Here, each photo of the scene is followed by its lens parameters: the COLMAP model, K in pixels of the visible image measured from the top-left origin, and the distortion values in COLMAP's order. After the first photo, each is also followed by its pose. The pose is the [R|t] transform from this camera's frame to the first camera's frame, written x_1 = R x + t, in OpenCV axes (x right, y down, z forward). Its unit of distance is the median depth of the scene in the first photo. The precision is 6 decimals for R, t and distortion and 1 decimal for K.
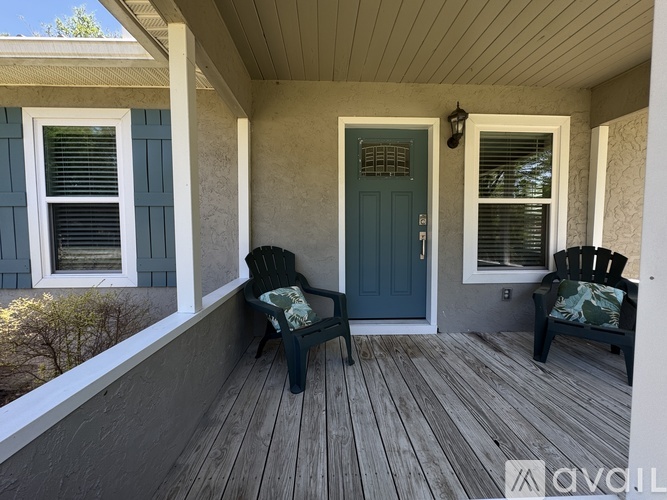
lens RADIAL K [[268.6, 0, 333.0], [0, 268.6, 247.8], [0, 0, 1]] dist [-0.002417, -0.000286]
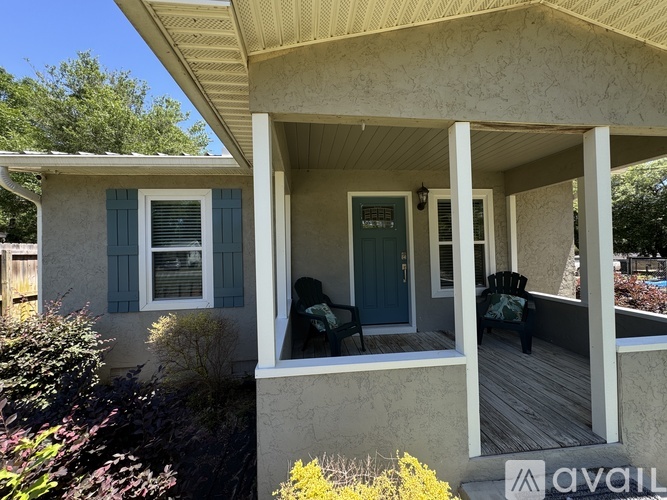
lens RADIAL K [[268.6, 0, 332.2], [0, 268.6, 247.4], [0, 0, 1]] dist [-0.002417, -0.000286]
pose [[0.997827, -0.022263, 0.062009, -0.172479], [0.026347, 0.997481, -0.065853, -0.068815], [-0.060387, 0.067344, 0.995901, -0.518963]]
